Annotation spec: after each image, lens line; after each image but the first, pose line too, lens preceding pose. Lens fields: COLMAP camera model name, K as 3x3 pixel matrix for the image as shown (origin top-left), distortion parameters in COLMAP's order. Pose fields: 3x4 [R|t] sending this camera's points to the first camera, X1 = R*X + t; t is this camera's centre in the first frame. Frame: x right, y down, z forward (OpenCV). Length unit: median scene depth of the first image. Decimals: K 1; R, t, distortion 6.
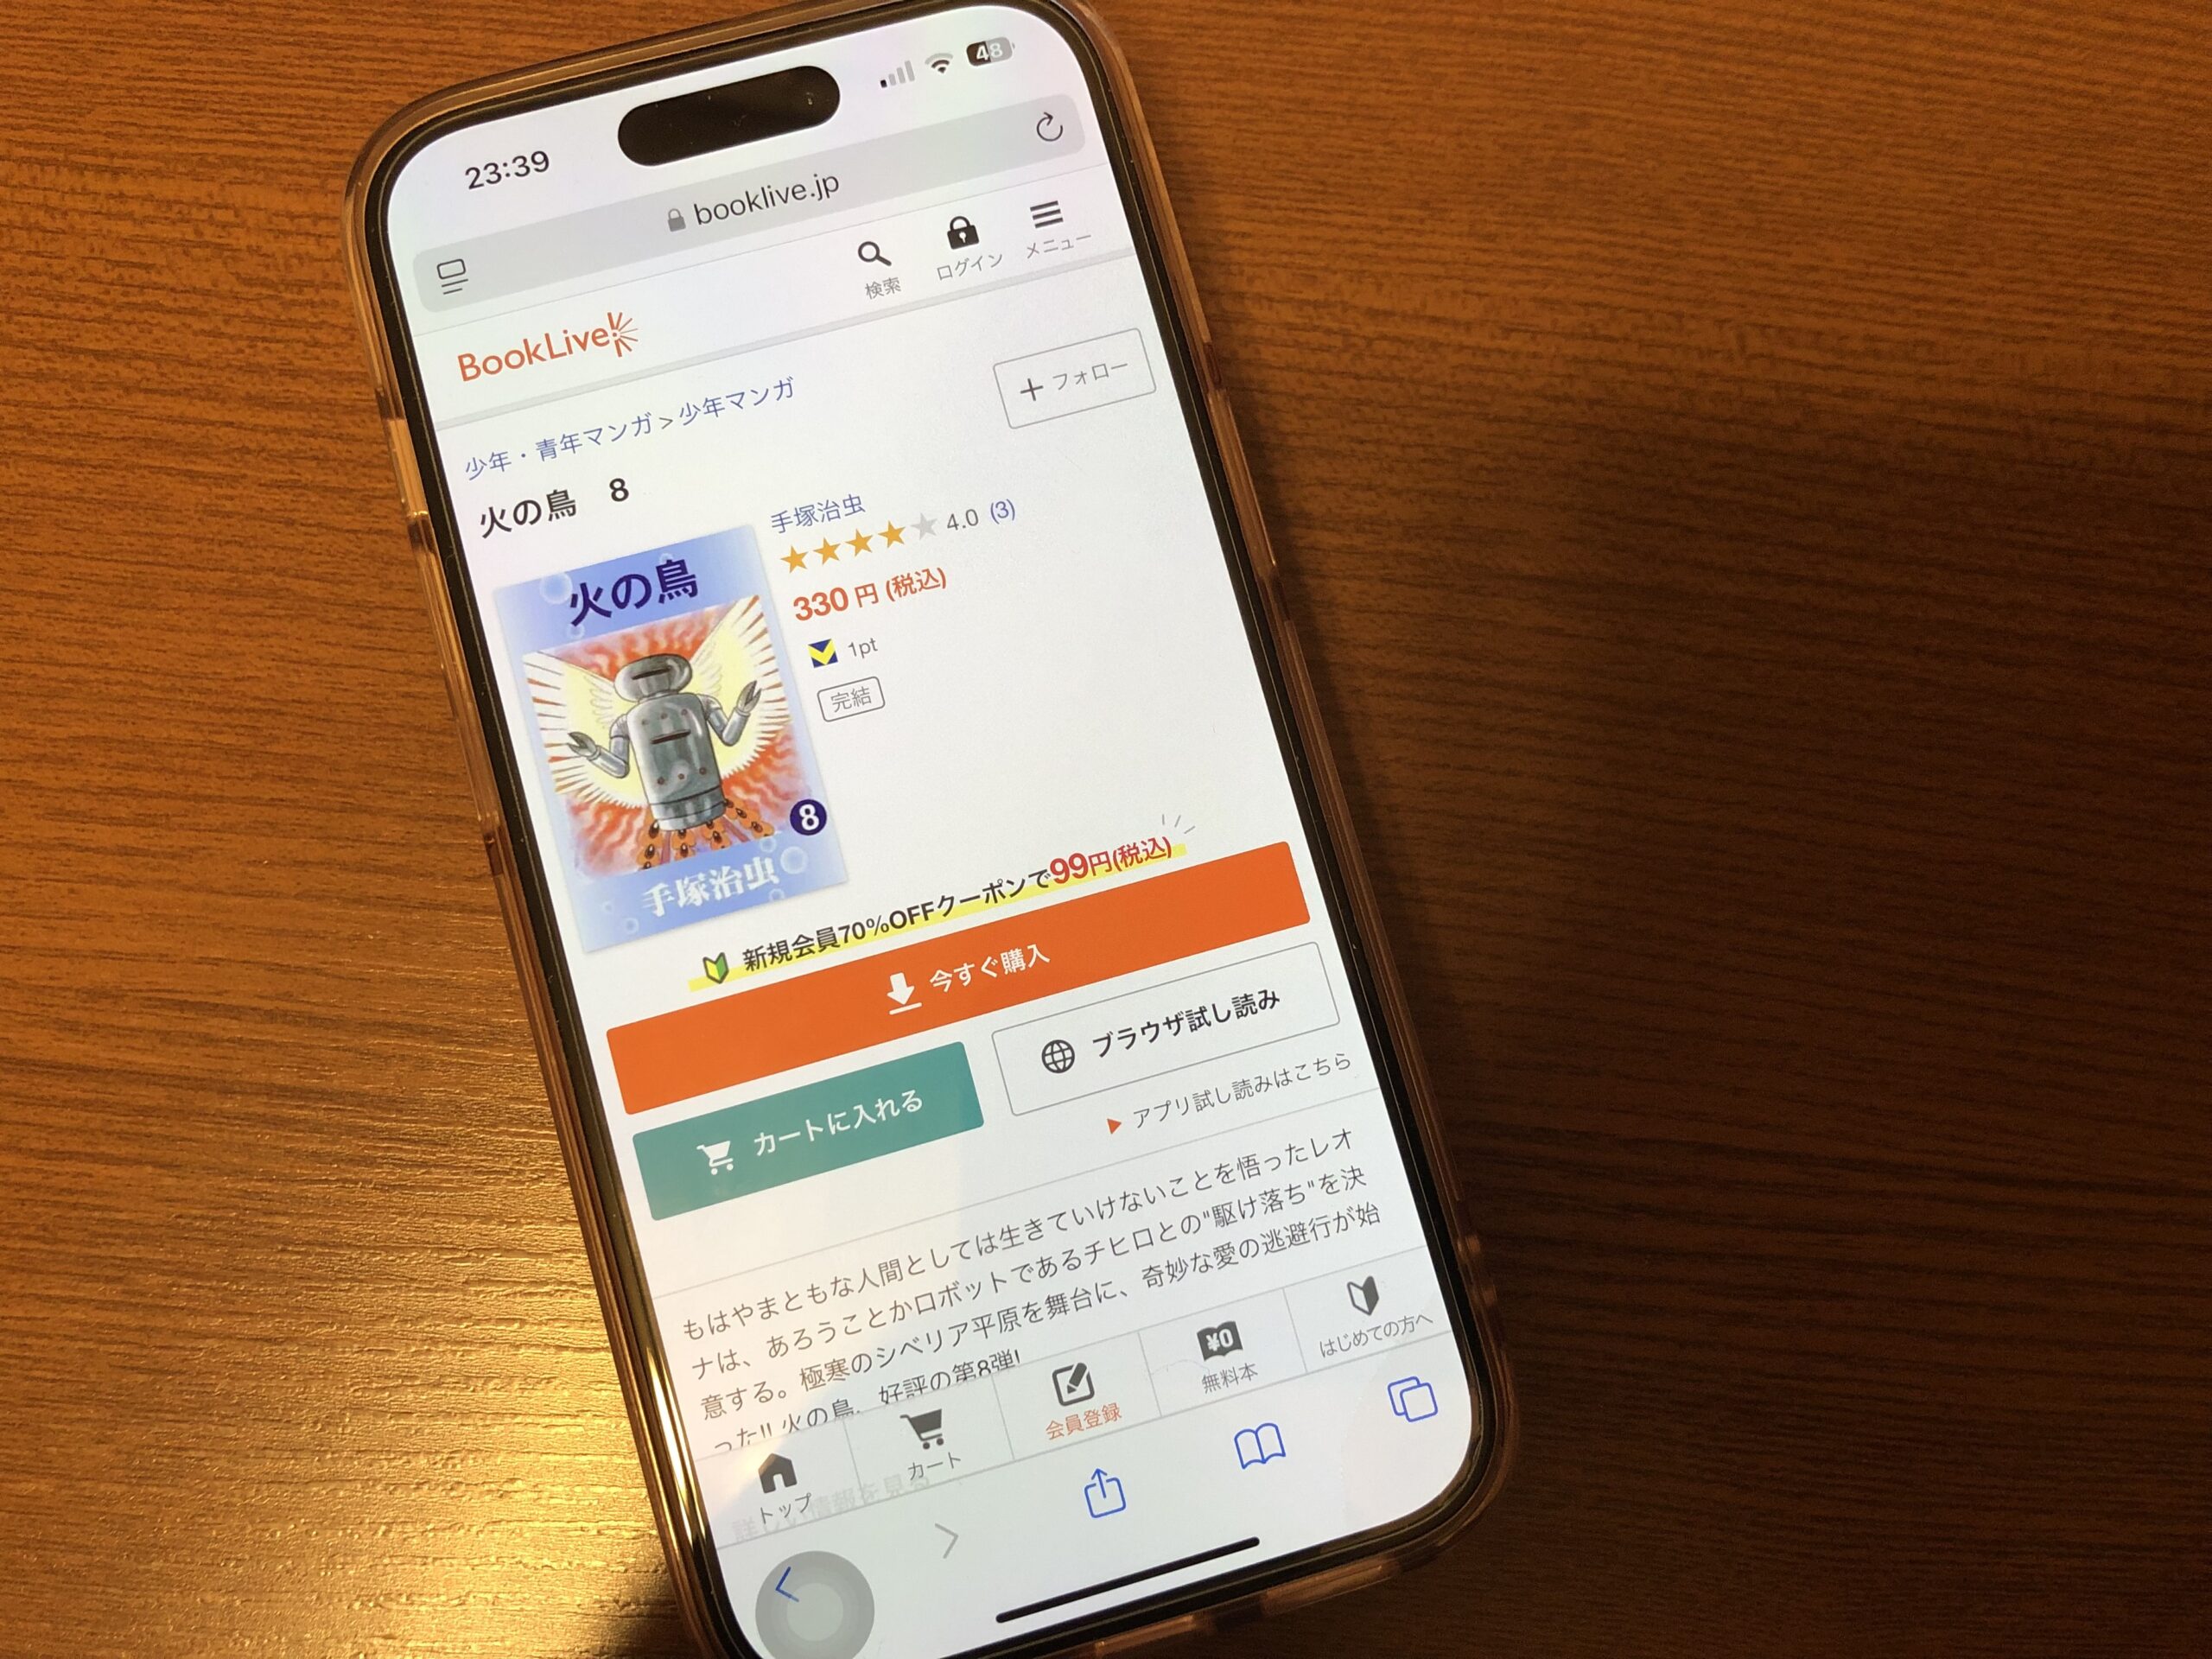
lens RADIAL K [[1815.8, 0, 1105.7], [0, 1815.8, 821.2], [0, 0, 1]] dist [-0.022987, 0.004818]
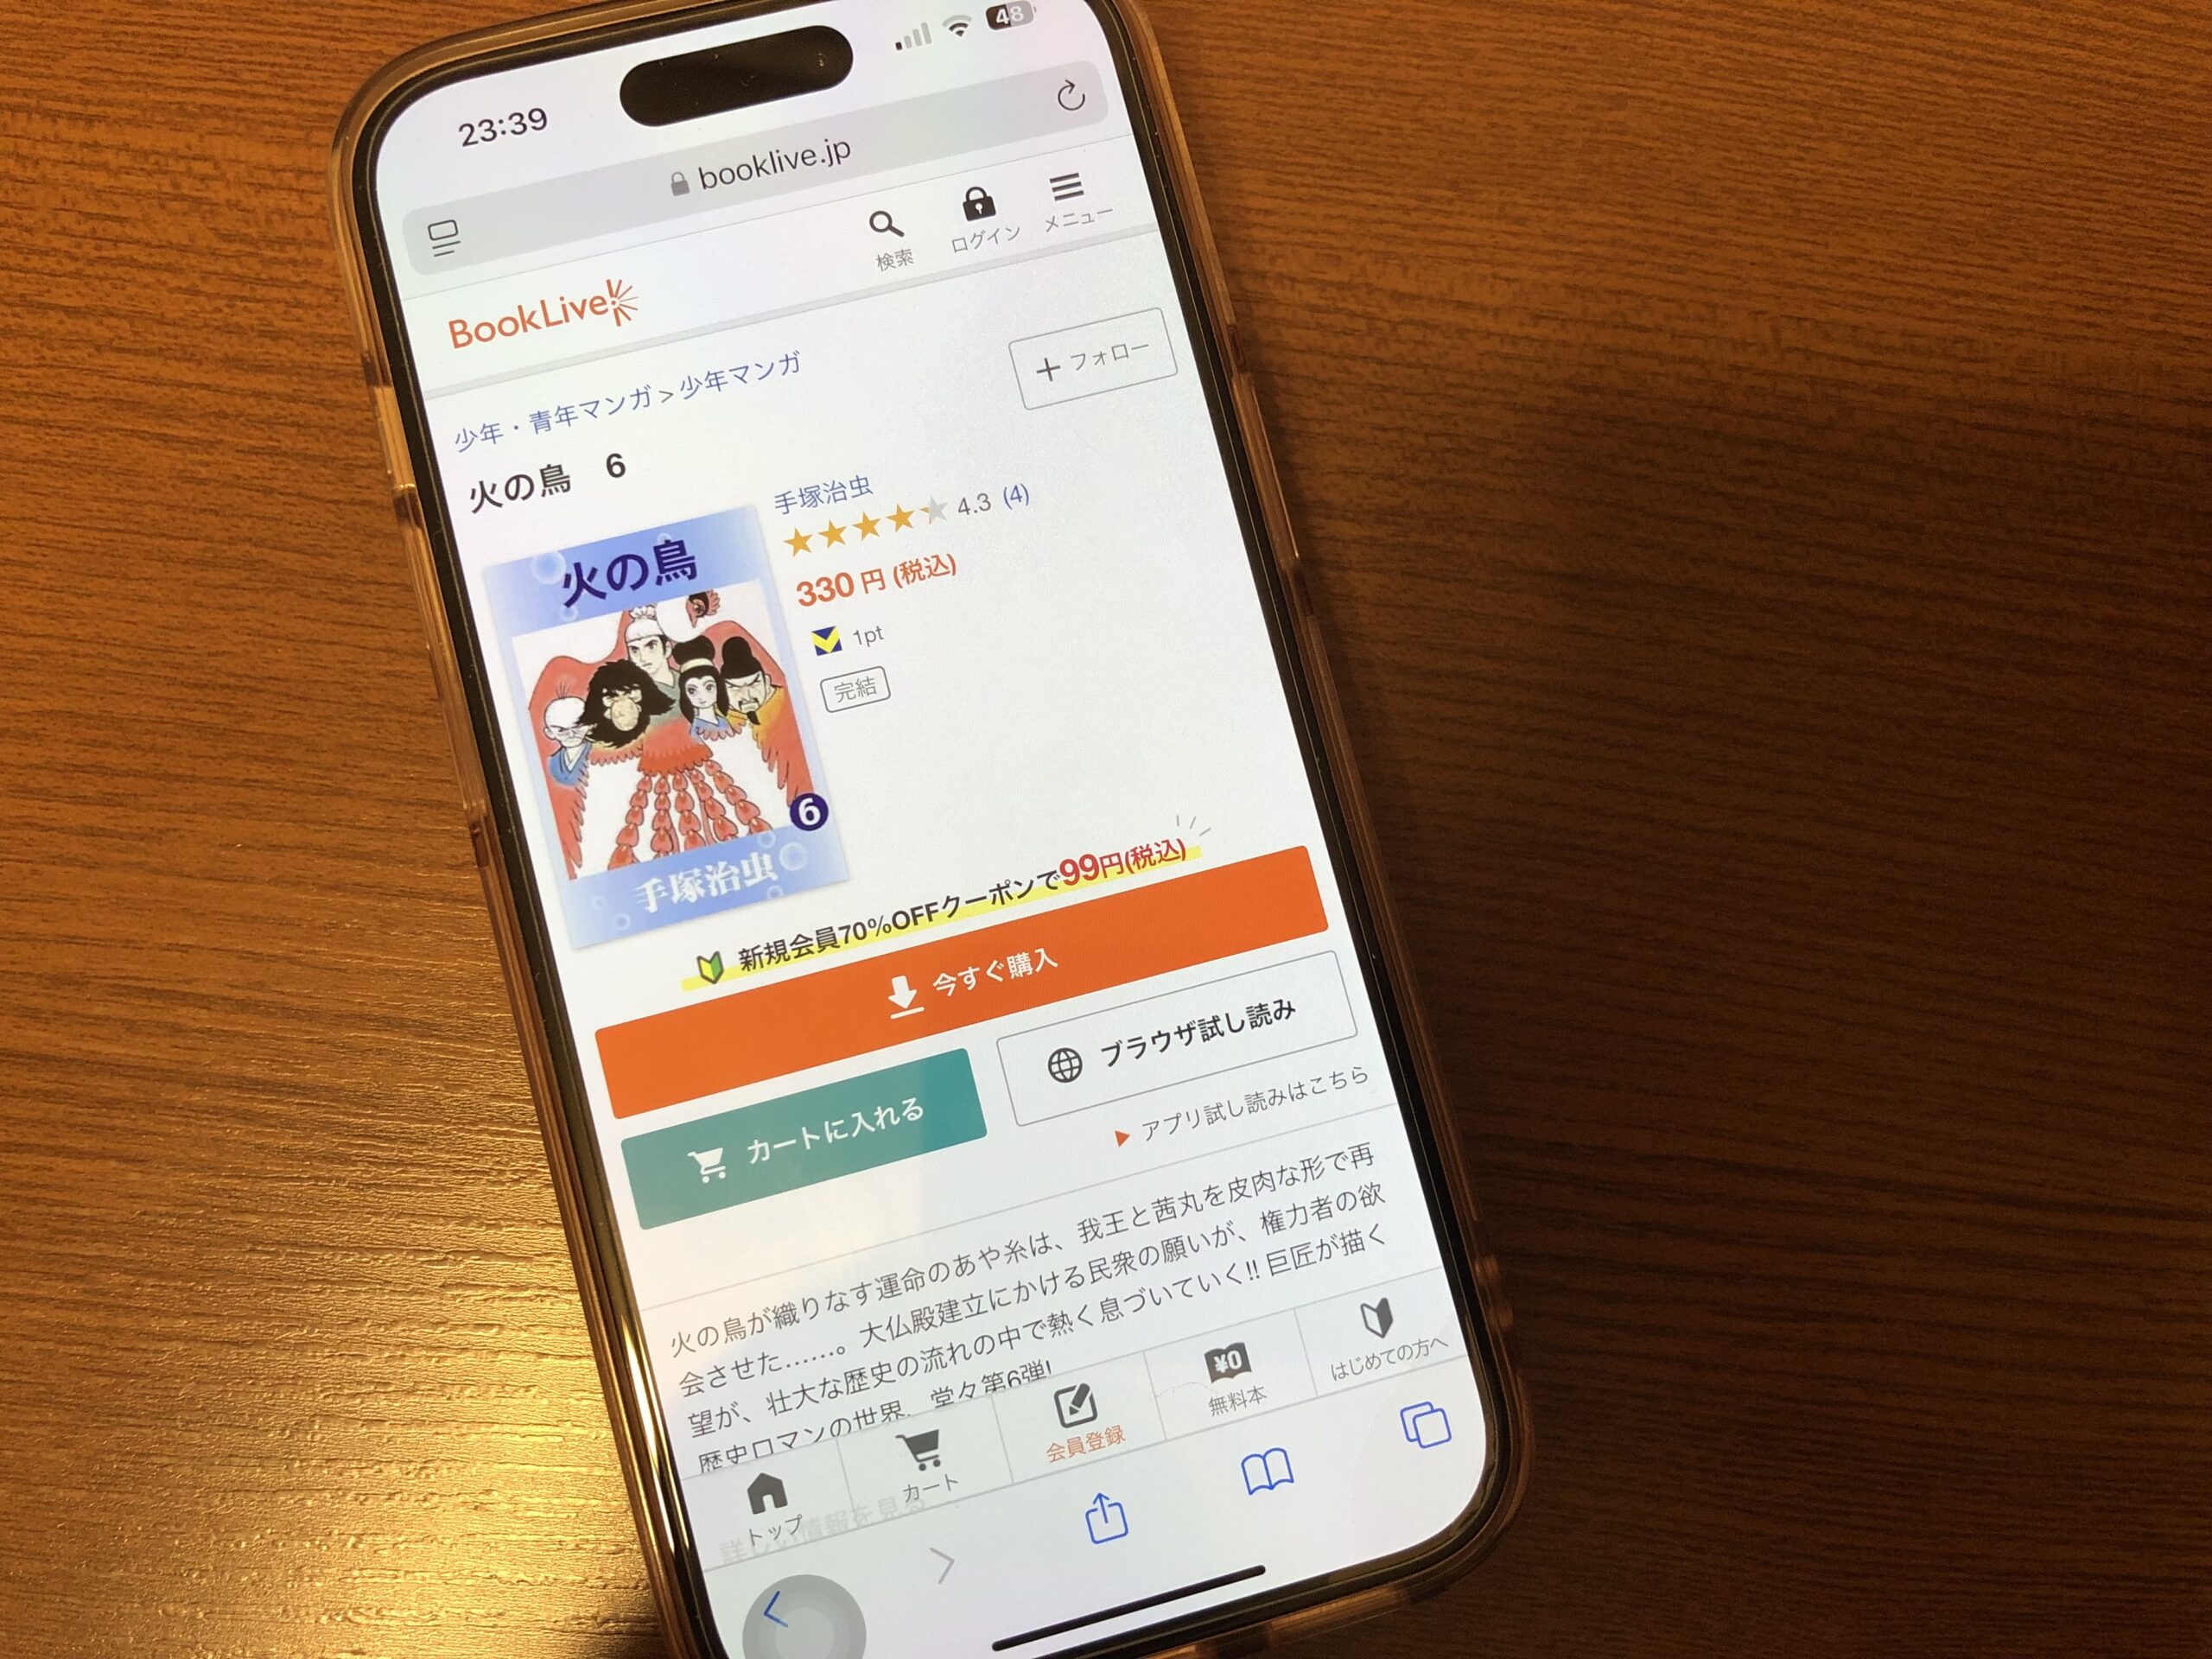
lens RADIAL K [[1815.8, 0, 1099.1], [0, 1815.8, 813.3], [0, 0, 1]] dist [-0.022987, 0.004818]
pose [[0.999736, 0.018116, 0.014140, -0.022119], [-0.018291, 0.999757, 0.012327, -0.014796], [-0.013914, -0.012582, 0.999824, 0.035041]]
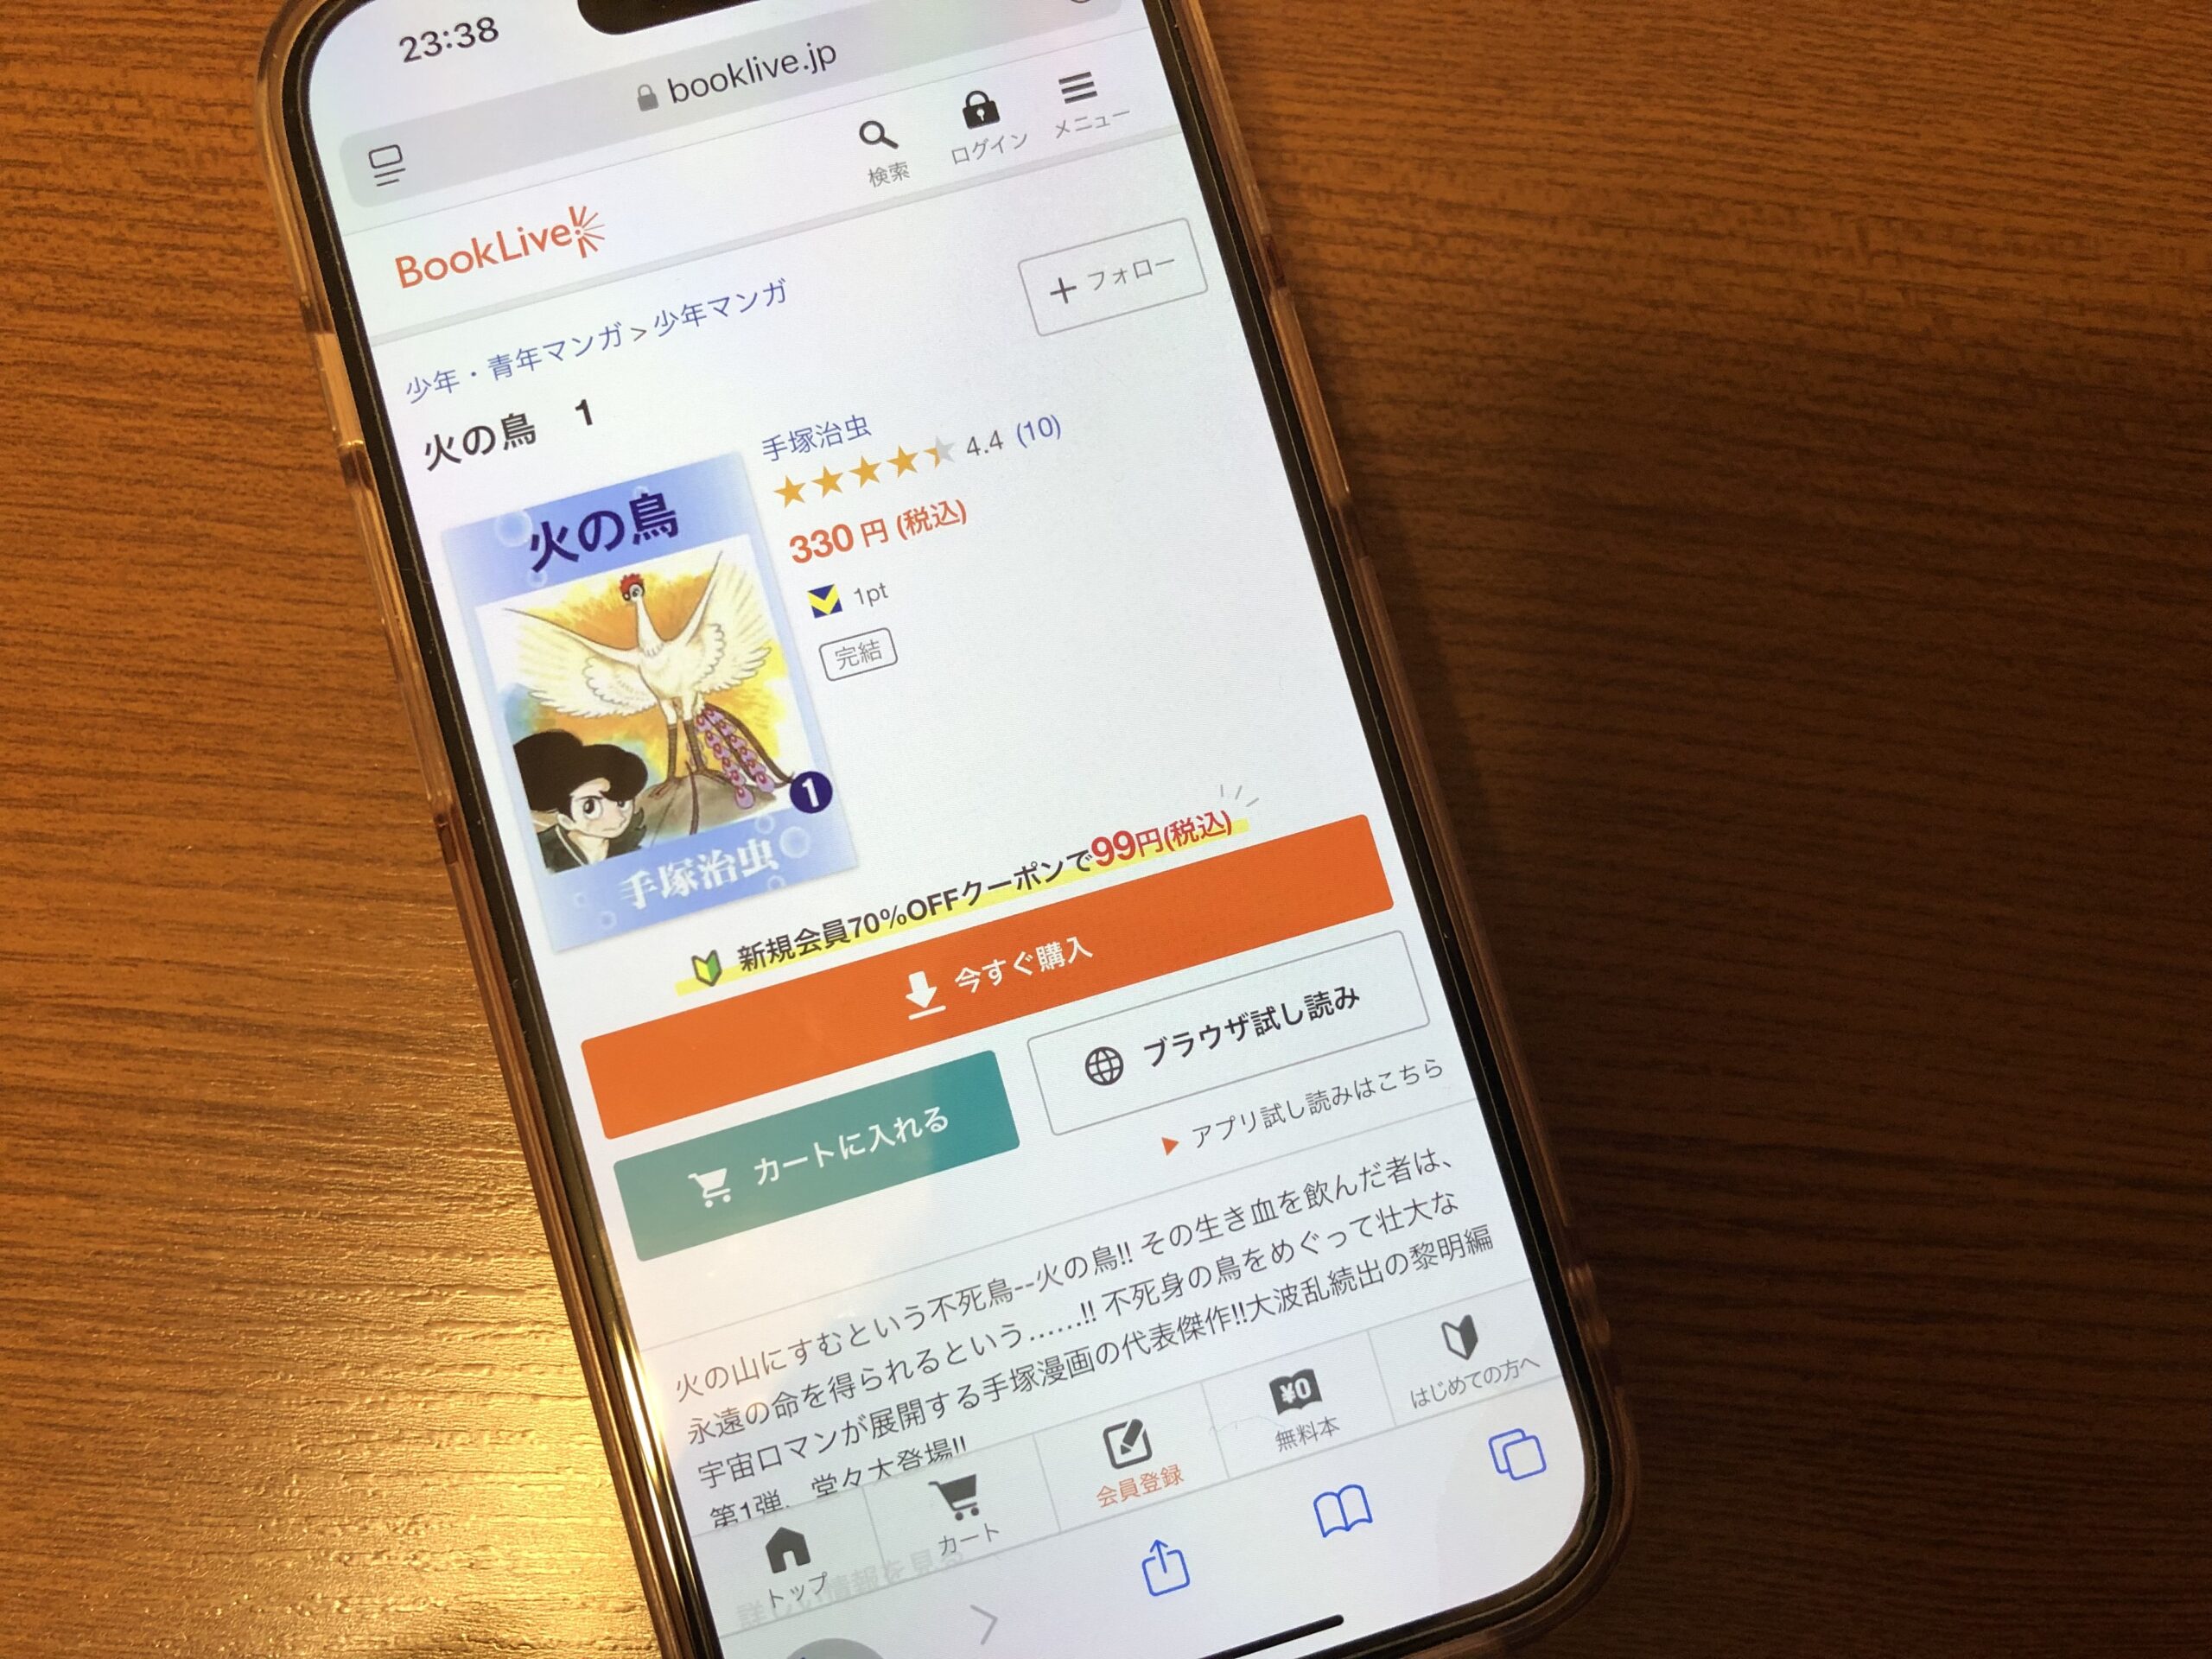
lens RADIAL K [[1815.8, 0, 1092.9], [0, 1815.8, 822.7], [0, 0, 1]] dist [-0.022987, 0.004818]
pose [[0.999943, -0.010128, 0.003306, -0.030529], [0.010034, 0.999575, 0.027353, -0.009030], [-0.003581, -0.027319, 0.999620, 0.126536]]
